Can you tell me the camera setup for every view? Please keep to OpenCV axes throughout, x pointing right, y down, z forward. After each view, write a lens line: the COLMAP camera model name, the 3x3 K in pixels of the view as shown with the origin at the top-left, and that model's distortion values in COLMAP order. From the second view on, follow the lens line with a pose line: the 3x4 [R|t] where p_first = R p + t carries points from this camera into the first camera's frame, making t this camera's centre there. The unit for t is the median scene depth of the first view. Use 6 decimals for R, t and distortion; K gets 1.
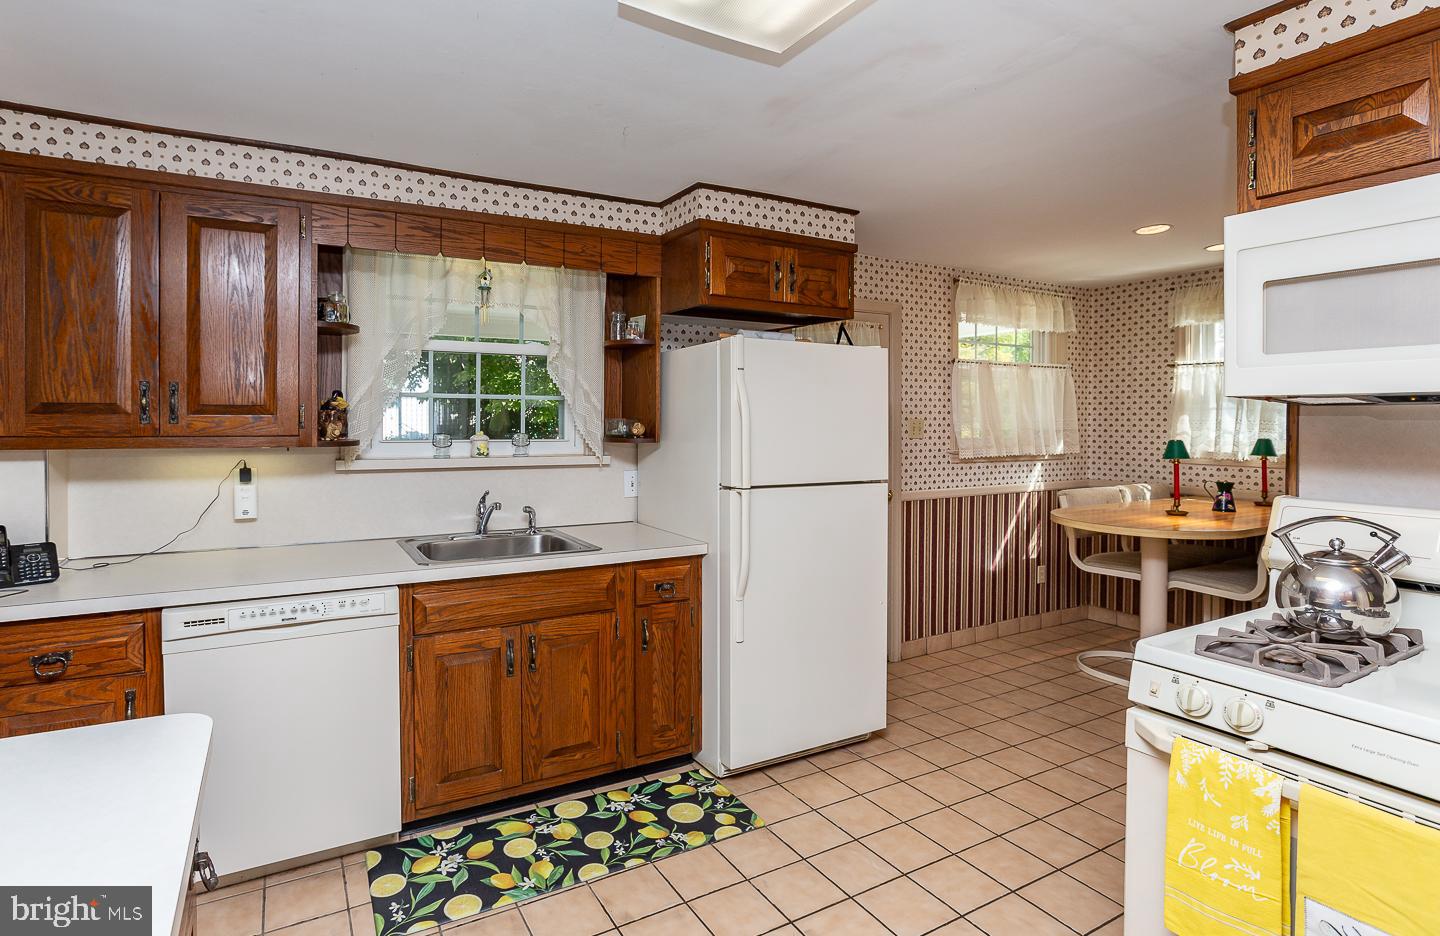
lens RADIAL K [[648.3, 0, 720.0], [0, 648.3, 468.0], [0, 0, 1]] dist [0.000399, -0.000440]
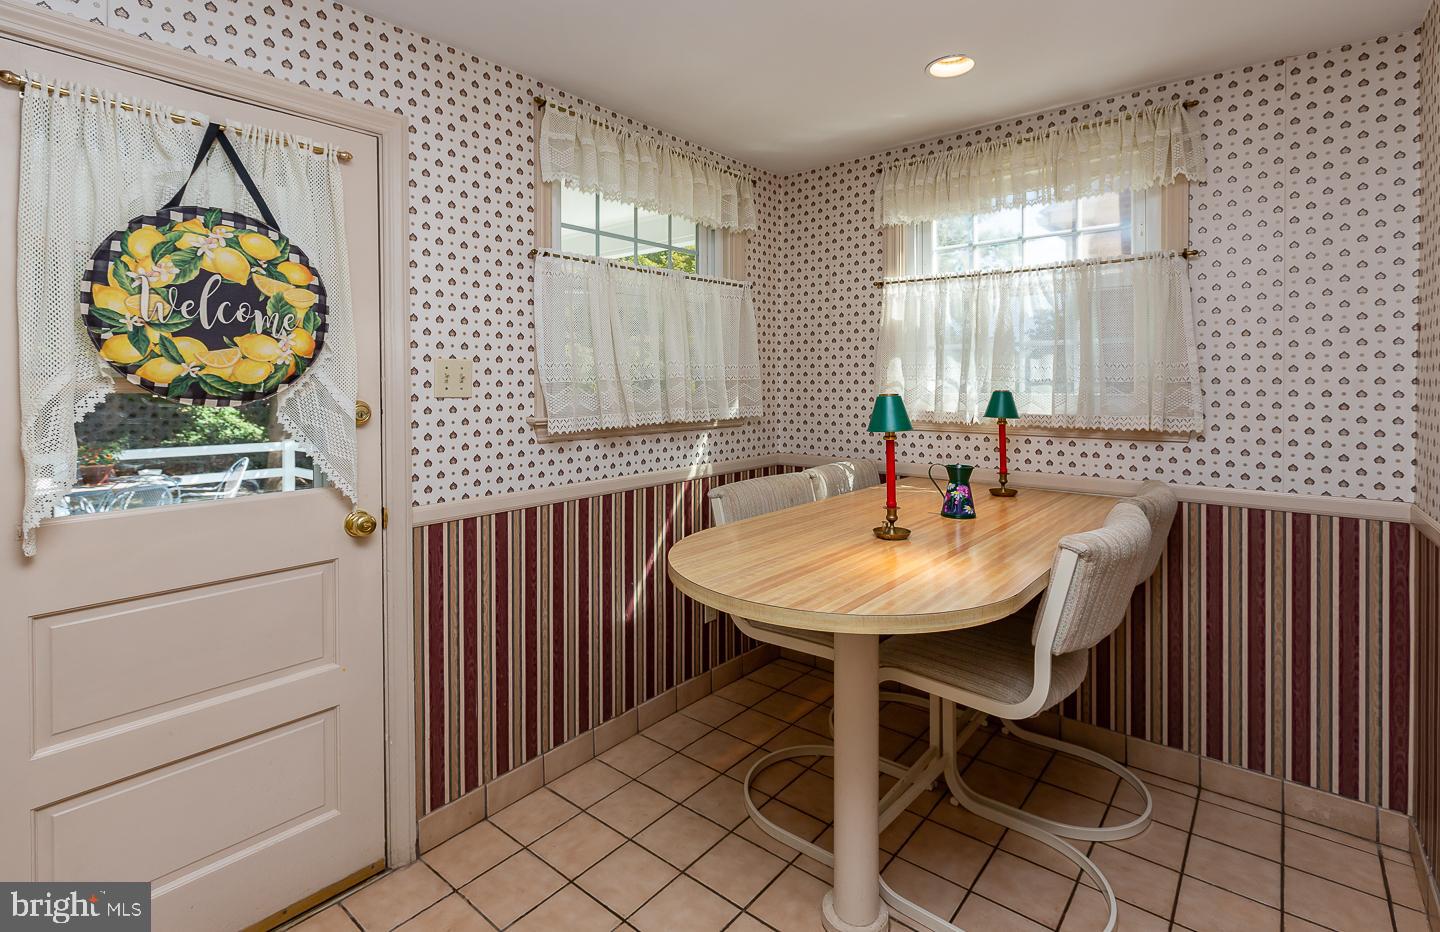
lens RADIAL K [[648.3, 0, 720.0], [0, 648.3, 466.0], [0, 0, 1]] dist [0.000399, -0.000440]
pose [[0.931950, -0.050763, 0.359016, 0.298900], [0.027659, 0.997219, 0.069204, -0.020662], [-0.361531, -0.054565, 0.930762, 0.434345]]
